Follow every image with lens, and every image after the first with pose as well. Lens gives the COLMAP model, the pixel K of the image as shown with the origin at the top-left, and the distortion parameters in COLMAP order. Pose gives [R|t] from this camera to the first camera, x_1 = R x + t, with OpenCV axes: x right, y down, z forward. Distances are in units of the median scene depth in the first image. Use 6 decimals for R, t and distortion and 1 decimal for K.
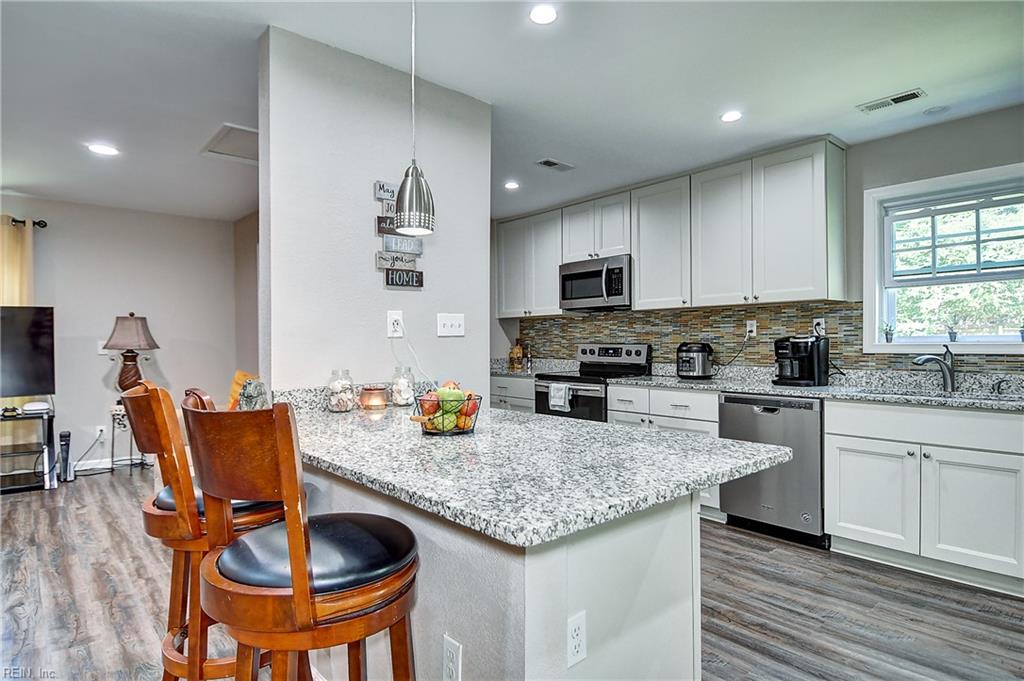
lens RADIAL K [[572.3, 0, 512.5], [0, 572.3, 338.6], [0, 0, 1]] dist [0.022070, -0.001643]
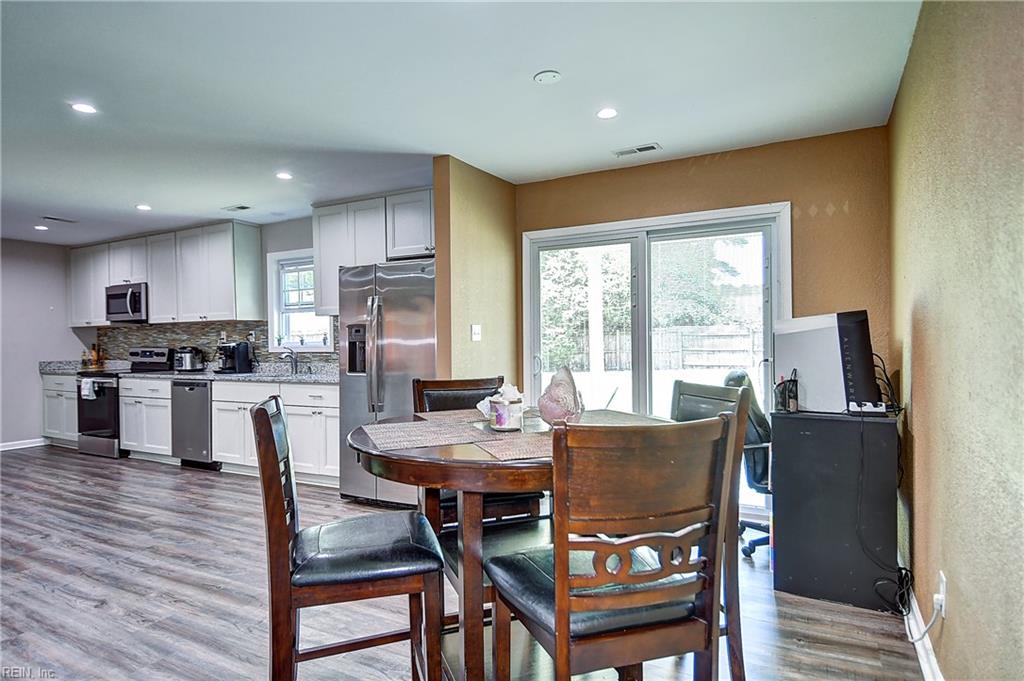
lens RADIAL K [[572.3, 0, 510.8], [0, 572.3, 343.8], [0, 0, 1]] dist [0.022070, -0.001643]
pose [[0.932402, -0.009153, 0.361307, 0.515955], [0.006347, 0.999940, 0.008953, -0.007481], [-0.361367, -0.006054, 0.932404, -0.600702]]
